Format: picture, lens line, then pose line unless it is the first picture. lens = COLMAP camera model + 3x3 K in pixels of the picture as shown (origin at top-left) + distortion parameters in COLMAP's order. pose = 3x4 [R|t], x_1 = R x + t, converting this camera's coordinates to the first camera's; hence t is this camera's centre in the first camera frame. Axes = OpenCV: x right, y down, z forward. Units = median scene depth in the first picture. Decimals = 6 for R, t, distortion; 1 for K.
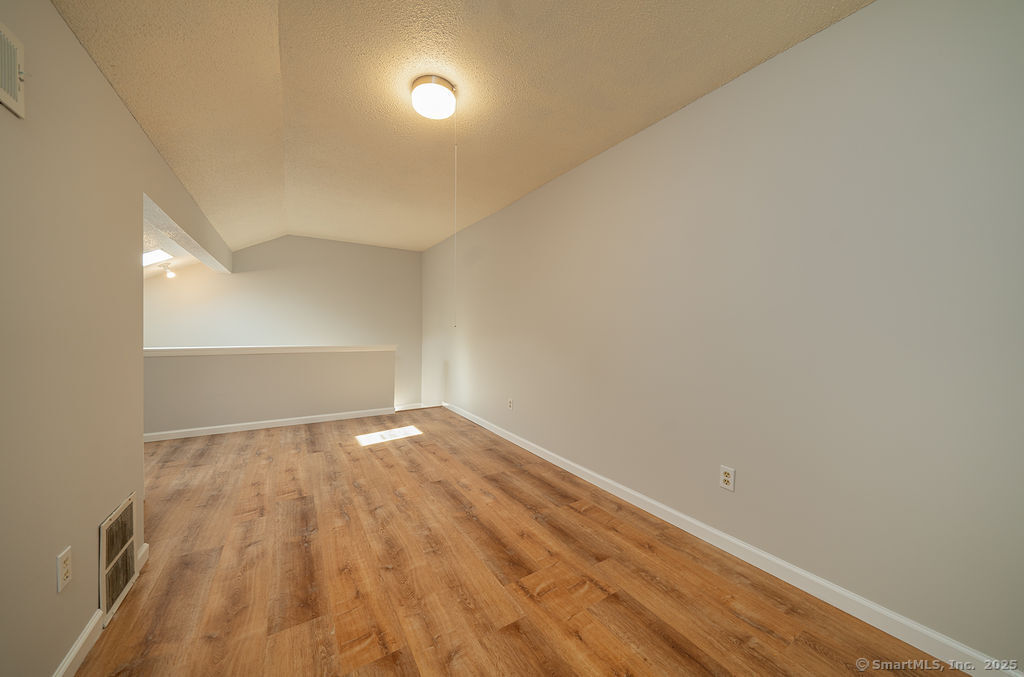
lens RADIAL K [[365.7, 0, 511.9], [0, 365.7, 323.4], [0, 0, 1]] dist [-0.000524, -0.000163]
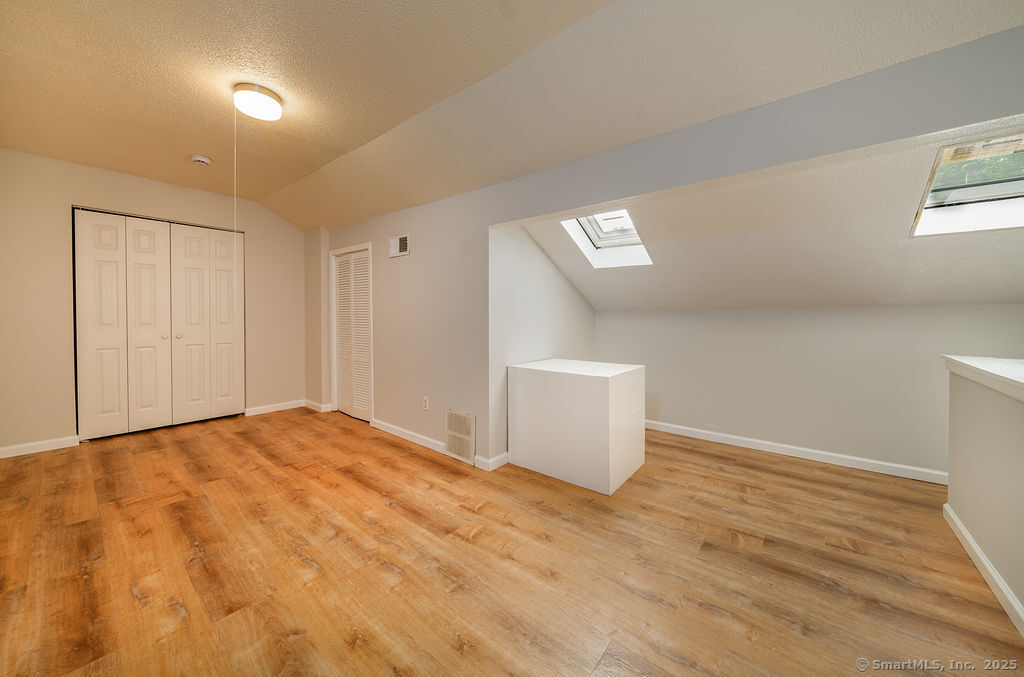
lens RADIAL K [[365.7, 0, 511.9], [0, 365.7, 323.4], [0, 0, 1]] dist [-0.000524, -0.000163]
pose [[-0.944697, -0.000751, -0.327945, -0.515858], [-0.004146, 0.999945, 0.009653, 0.030660], [0.327919, 0.010479, -0.944648, 2.058807]]
